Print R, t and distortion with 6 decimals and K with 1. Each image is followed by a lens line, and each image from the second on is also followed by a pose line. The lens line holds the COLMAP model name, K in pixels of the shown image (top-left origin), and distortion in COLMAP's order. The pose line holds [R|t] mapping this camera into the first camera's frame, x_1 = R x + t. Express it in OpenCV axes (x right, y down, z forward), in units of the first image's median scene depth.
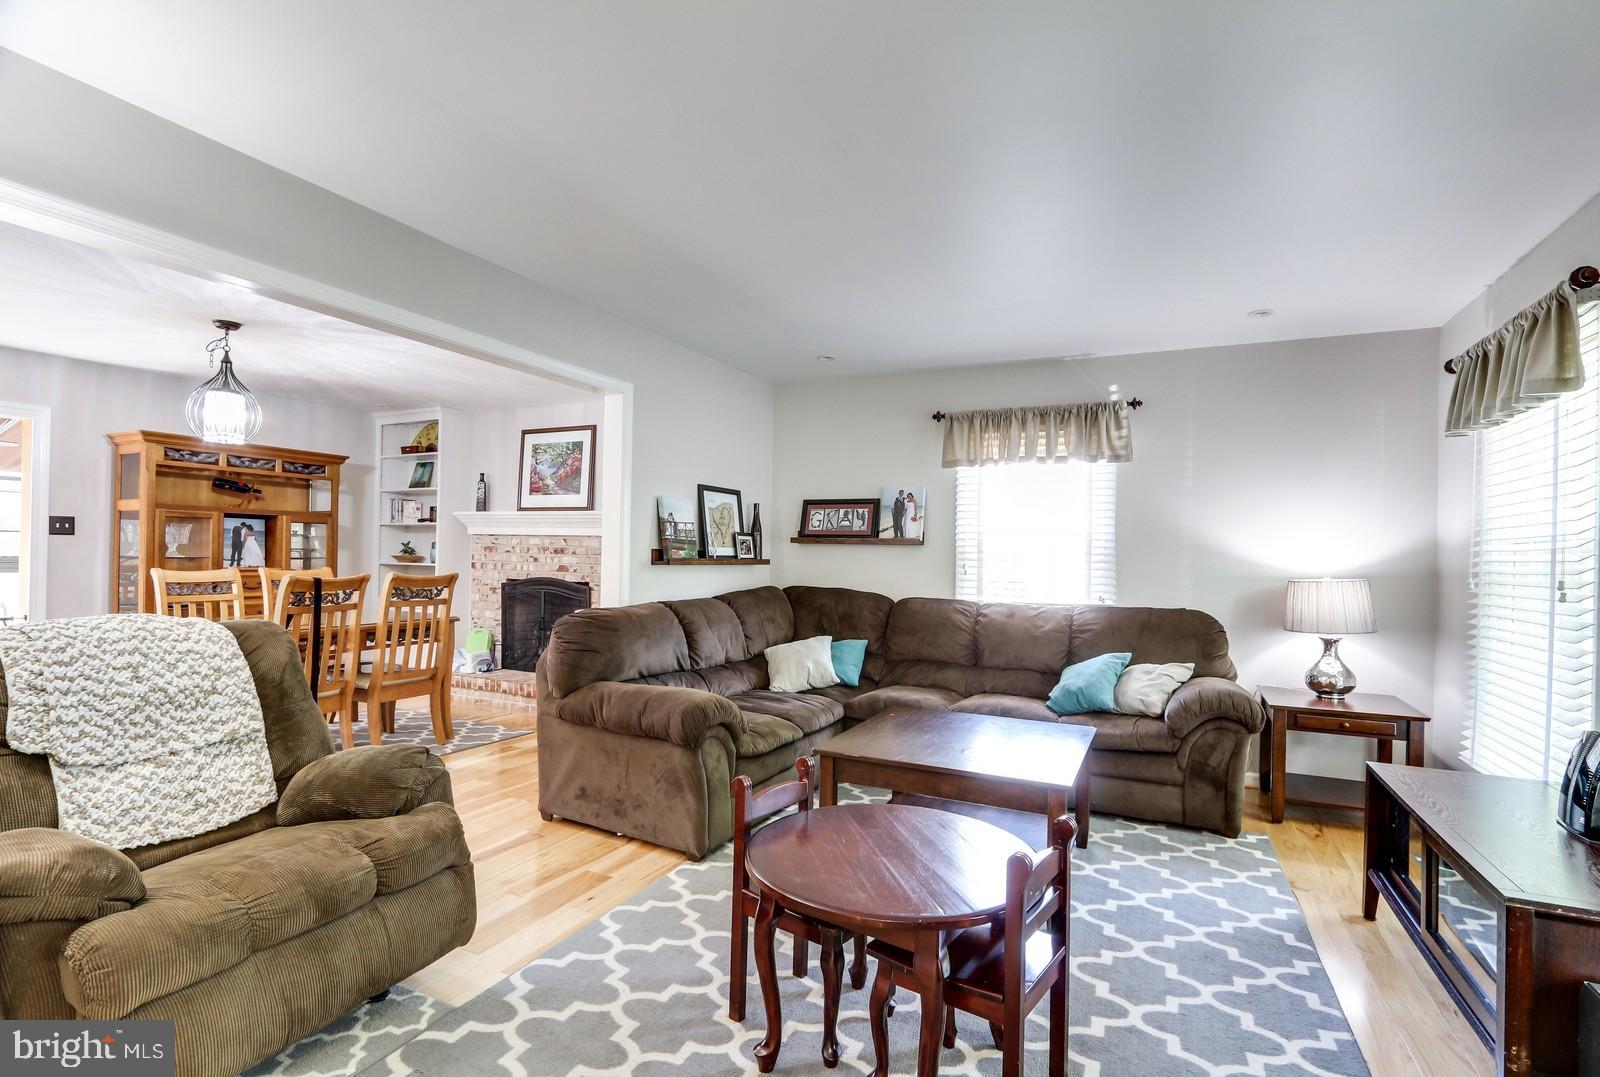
lens RADIAL K [[743.3, 0, 799.9], [0, 743.3, 553.5], [0, 0, 1]] dist [-0.027683, 0.000534]
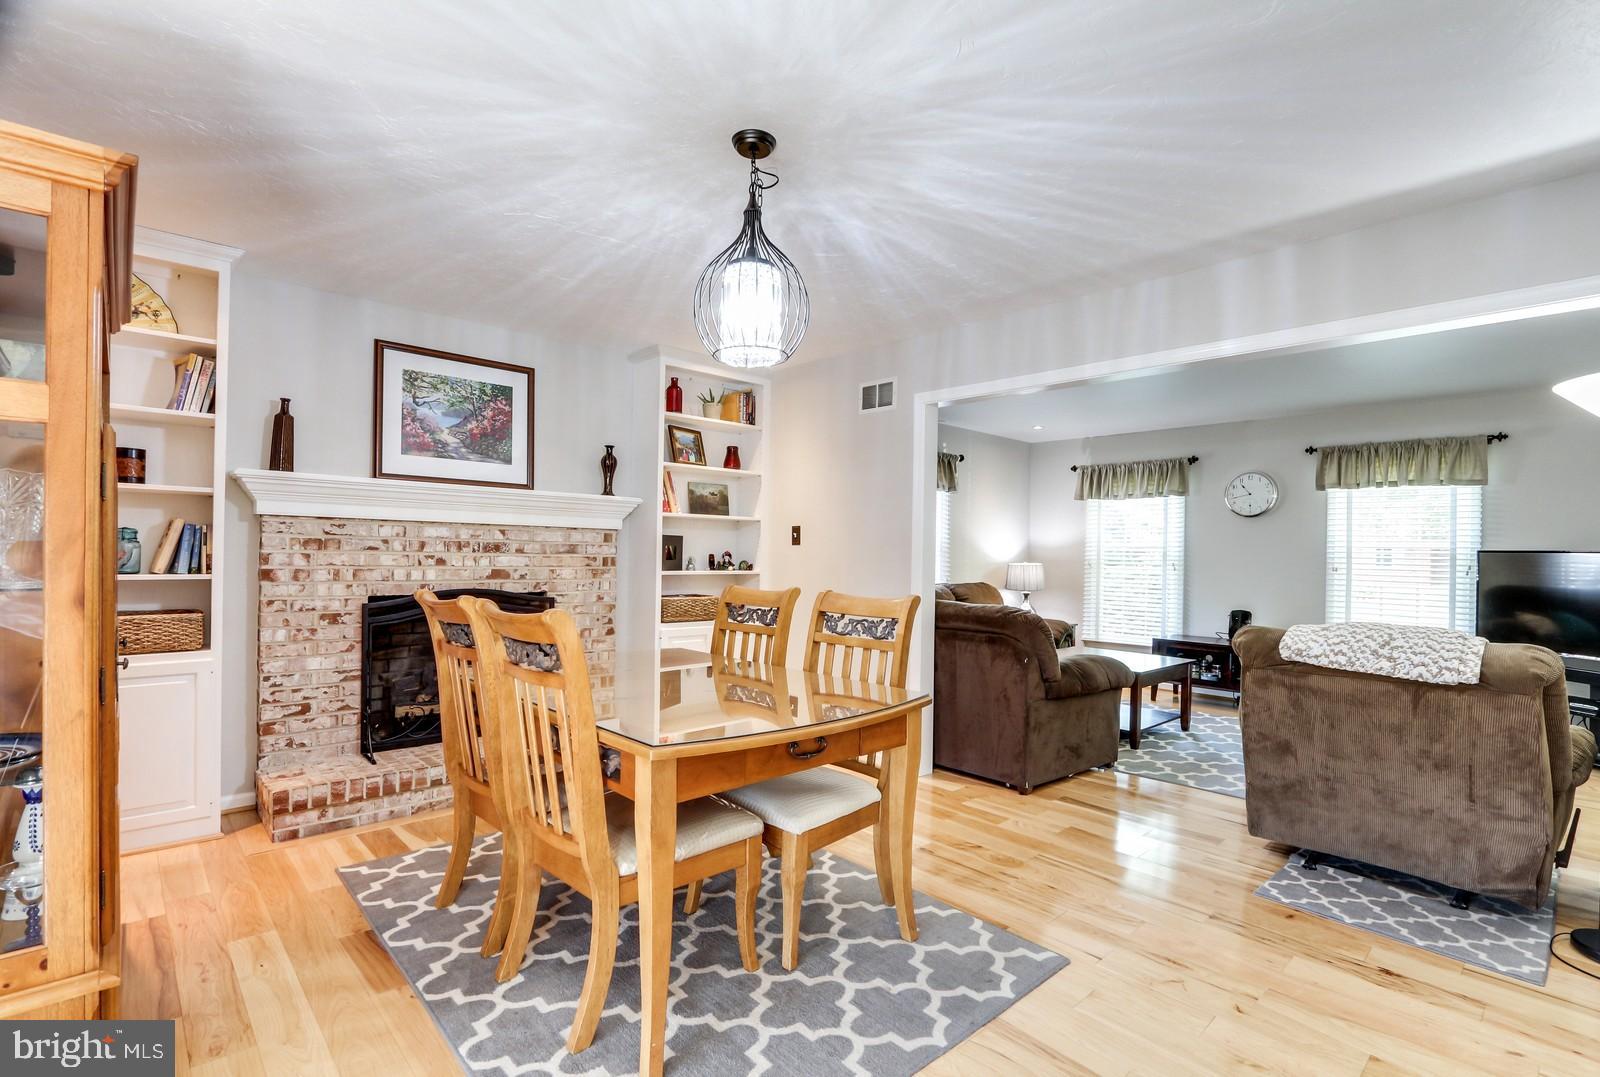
lens RADIAL K [[743.3, 0, 799.9], [0, 743.3, 553.5], [0, 0, 1]] dist [-0.027683, 0.000534]
pose [[0.366779, -0.013335, 0.930212, -0.946617], [-0.012063, 0.999745, 0.019088, -0.016012], [-0.930230, -0.018222, 0.366525, 0.567364]]
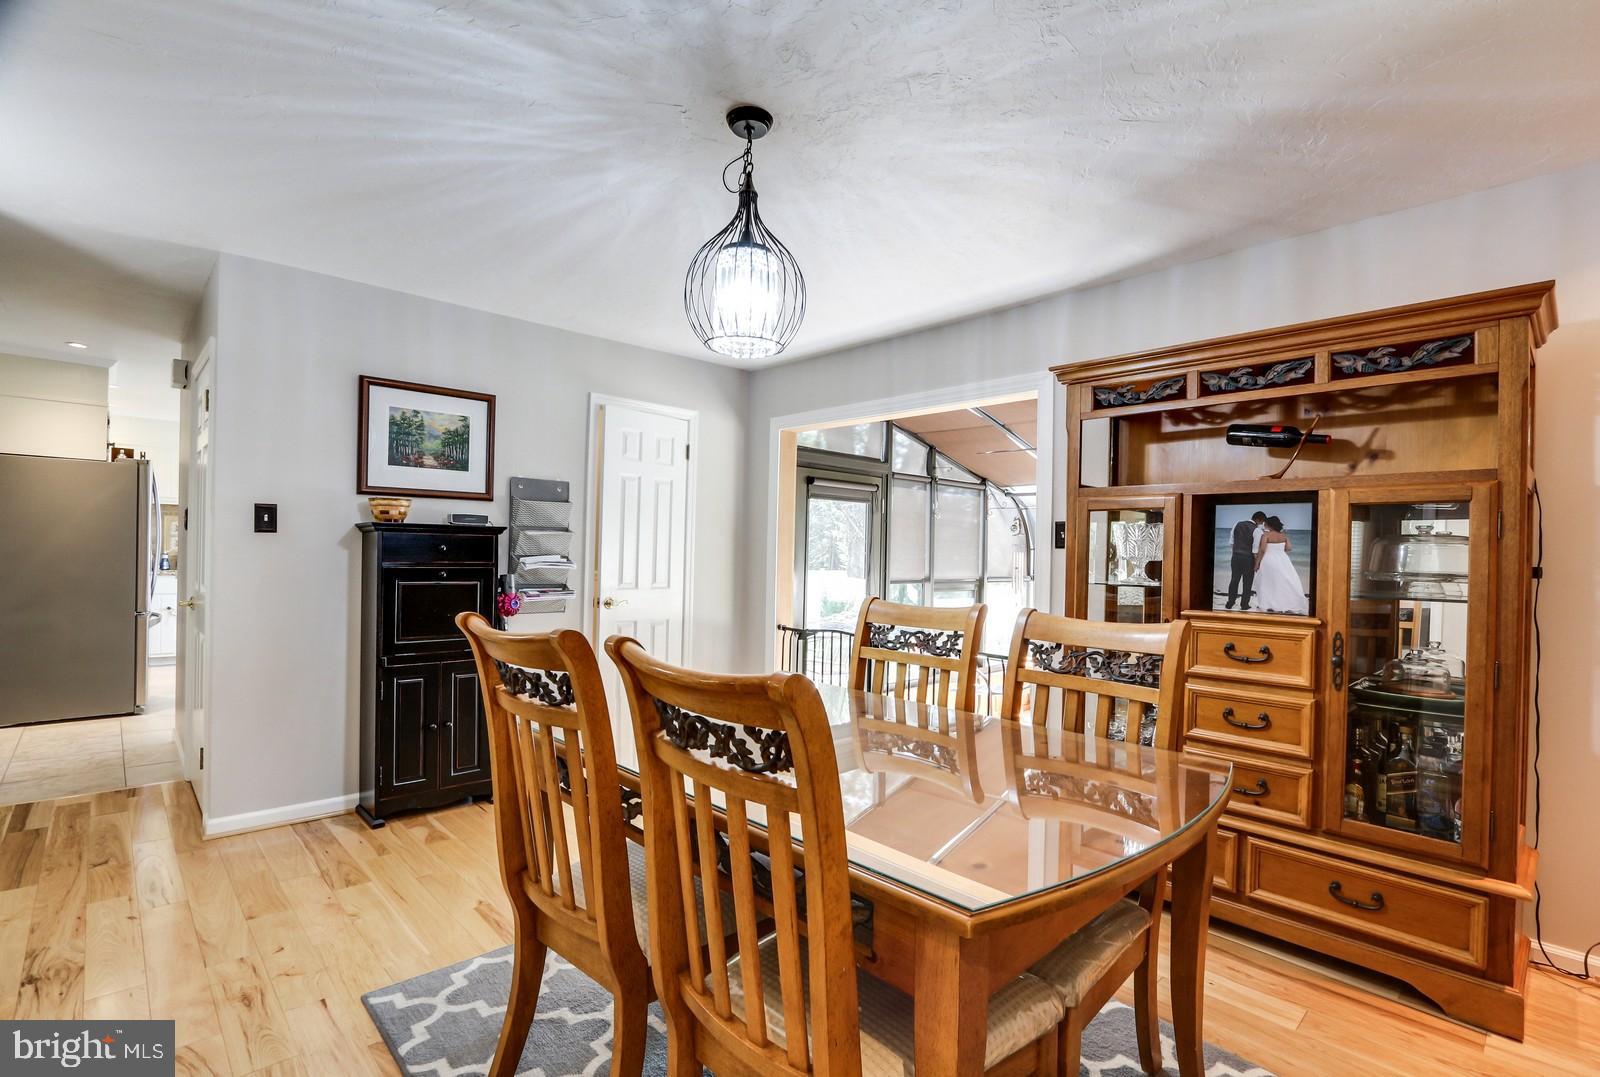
lens RADIAL K [[743.3, 0, 799.9], [0, 743.3, 553.5], [0, 0, 1]] dist [-0.027683, 0.000534]
pose [[-0.357954, -0.023319, -0.933448, -0.241276], [-0.024994, 0.999569, -0.015387, -0.003351], [0.933405, 0.017823, -0.358383, 0.906040]]
